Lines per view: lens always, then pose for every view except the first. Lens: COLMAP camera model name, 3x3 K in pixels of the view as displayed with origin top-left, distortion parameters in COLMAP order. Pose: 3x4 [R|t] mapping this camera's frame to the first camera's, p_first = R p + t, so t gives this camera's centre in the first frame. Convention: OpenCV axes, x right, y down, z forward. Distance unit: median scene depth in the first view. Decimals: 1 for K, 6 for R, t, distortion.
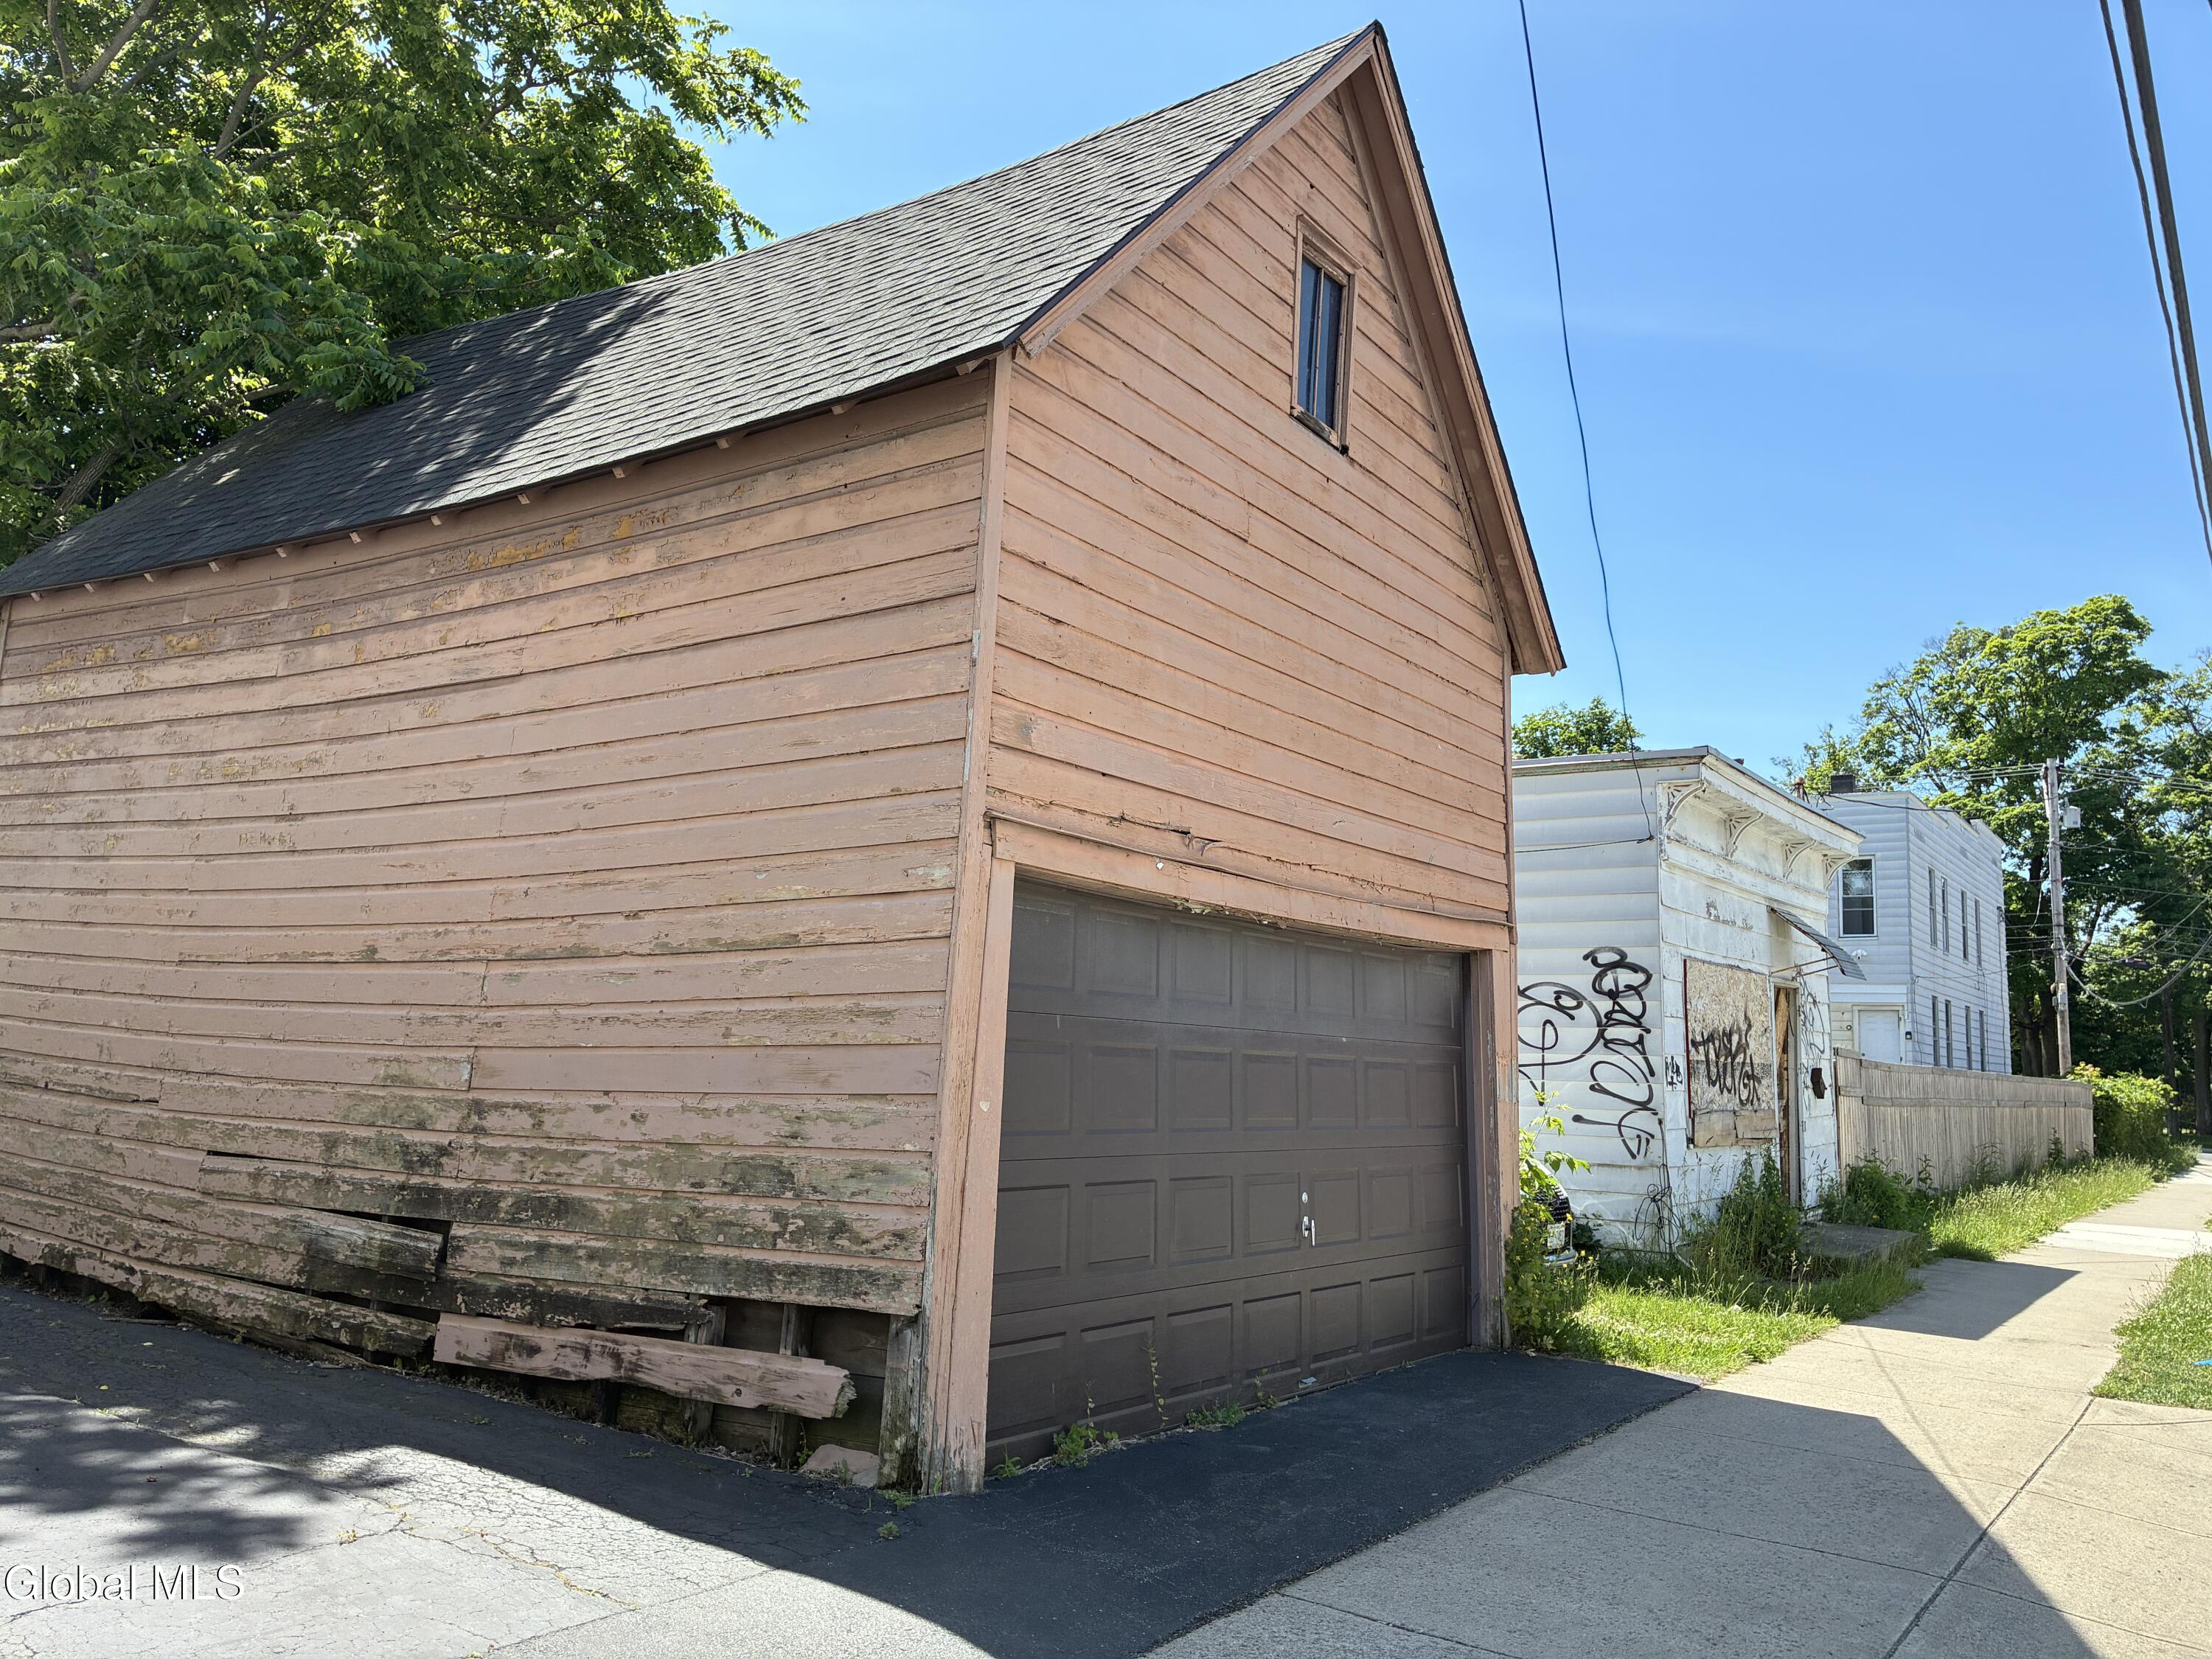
lens RADIAL K [[1675.7, 0, 1111.6], [0, 1675.7, 812.6], [0, 0, 1]] dist [0.081208, -0.108401]
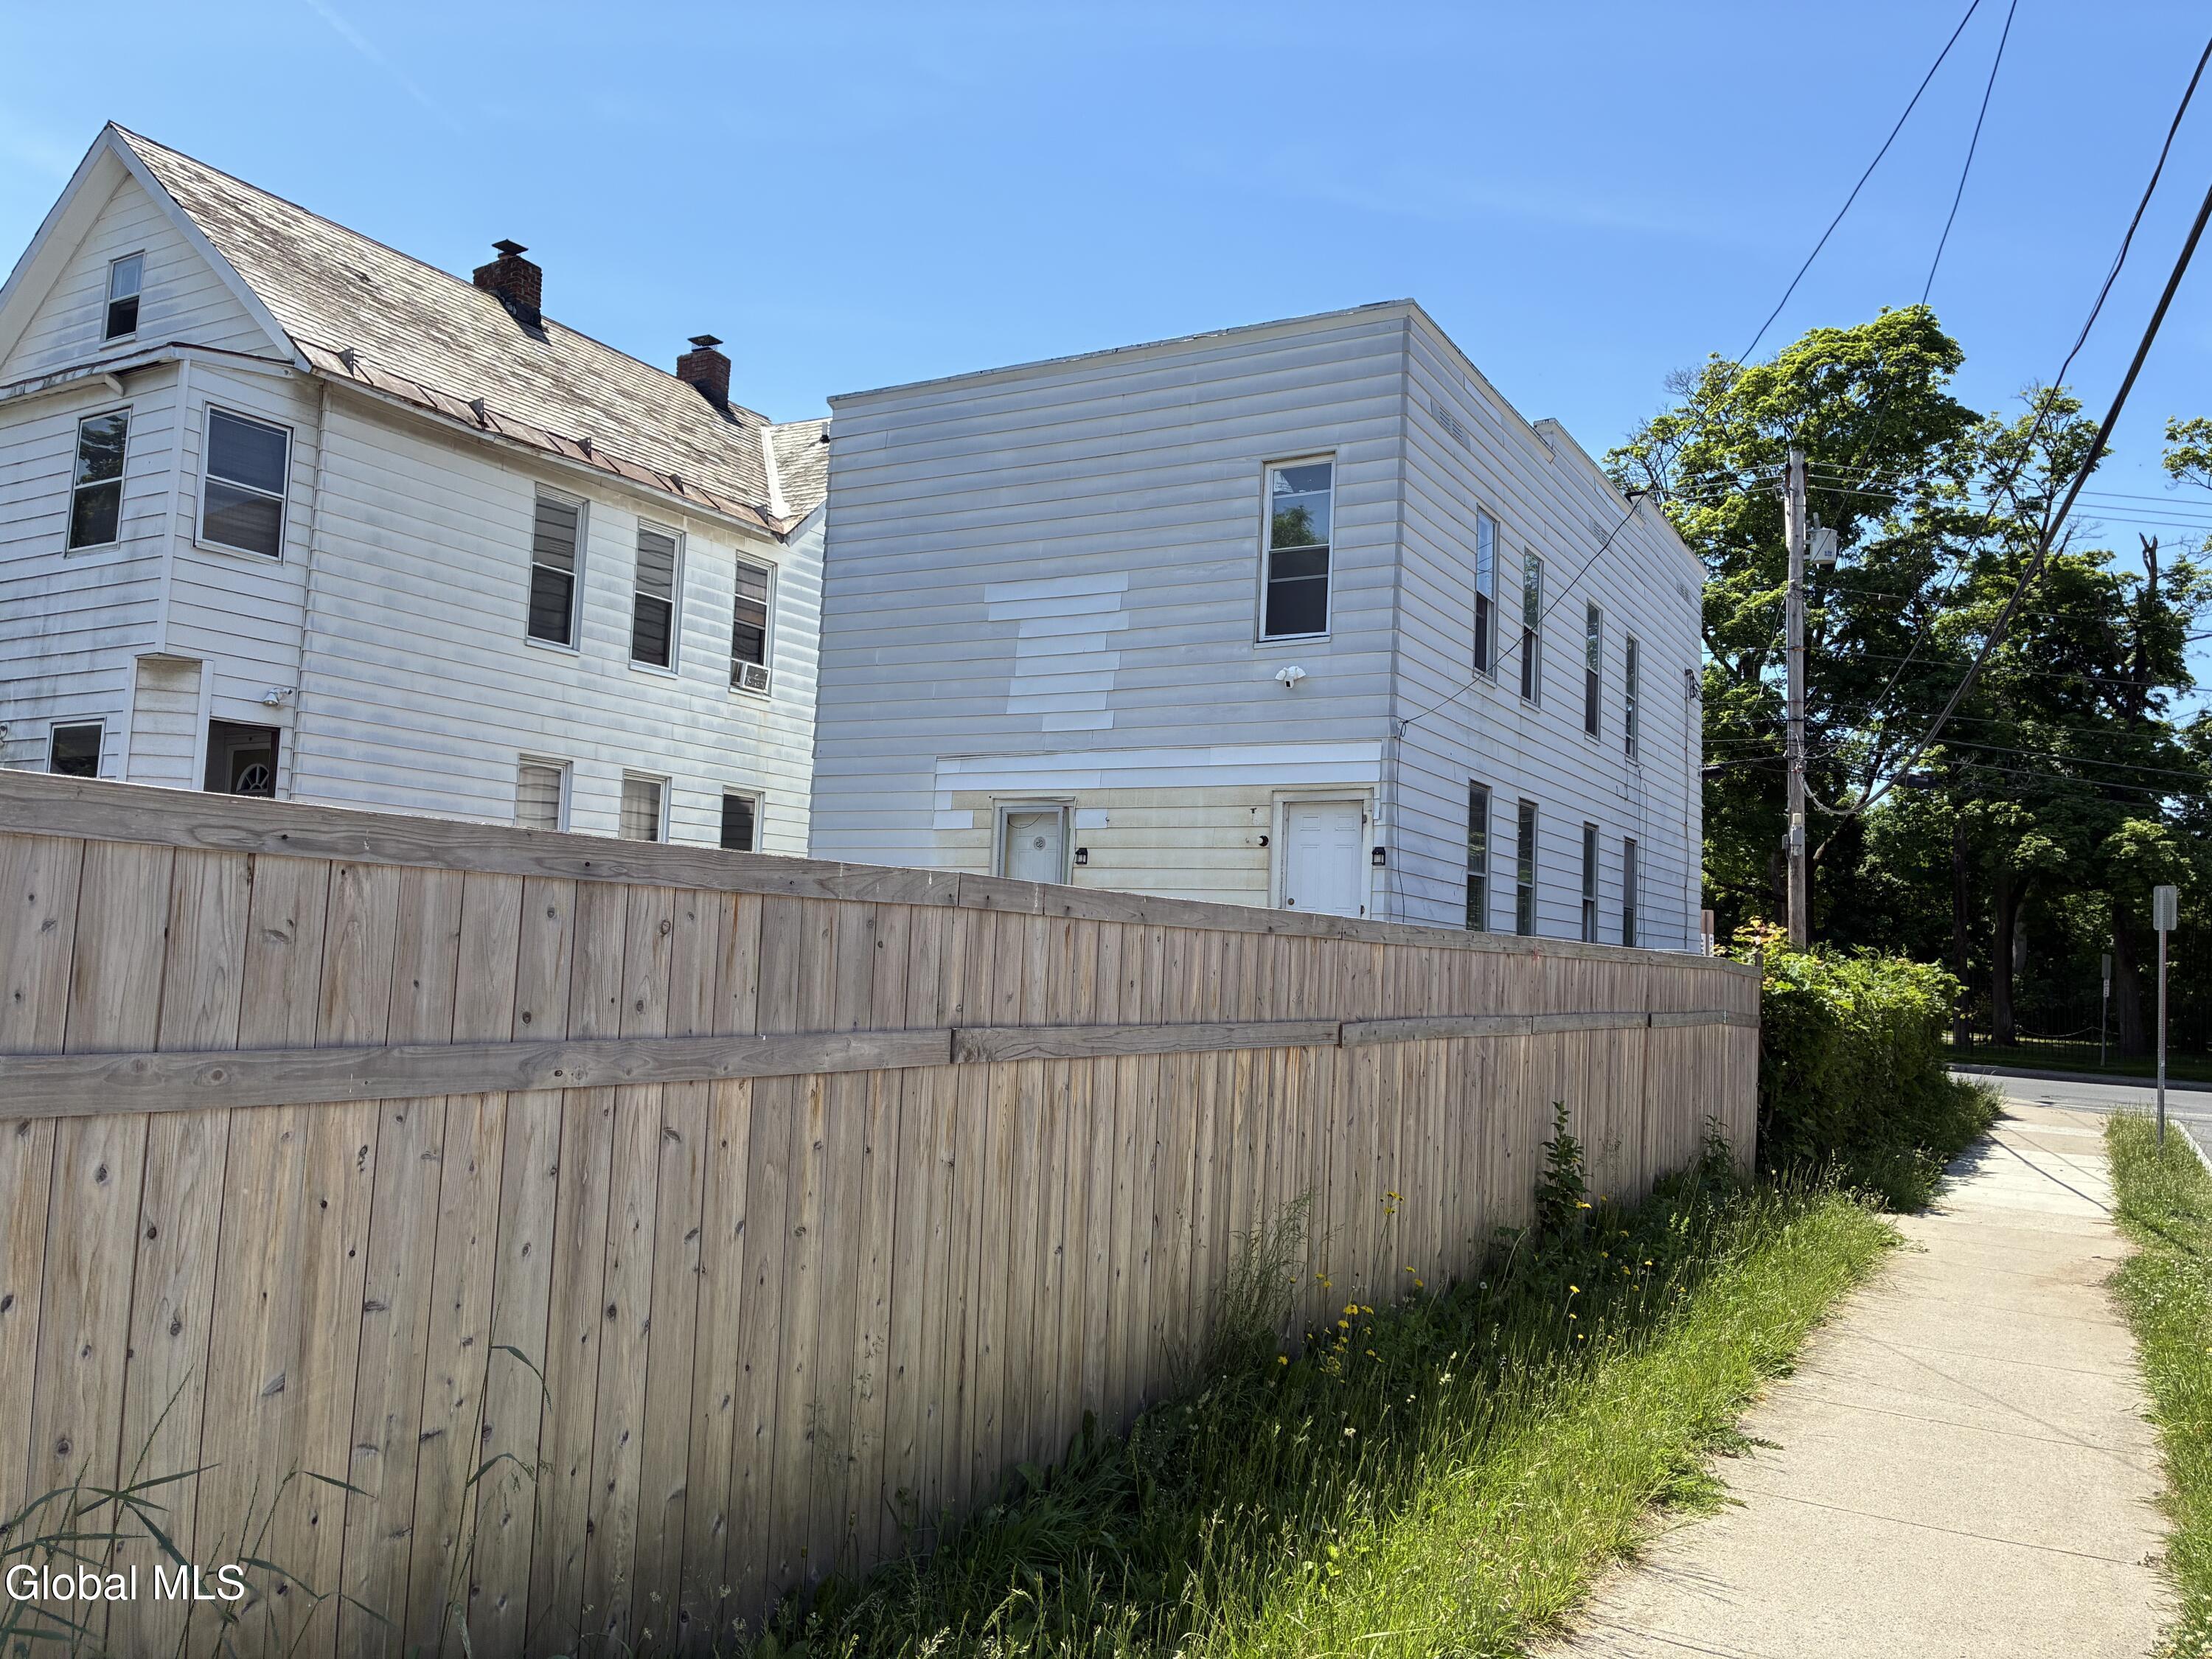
lens RADIAL K [[1639.5, 0, 1104.7], [0, 1639.5, 813.6], [0, 0, 1]] dist [0.006017, 0.002571]
pose [[0.997471, 0.009553, 0.070434, 0.545556], [-0.013678, 0.998204, 0.058328, 0.142878], [-0.069751, -0.059144, 0.995810, 0.867788]]
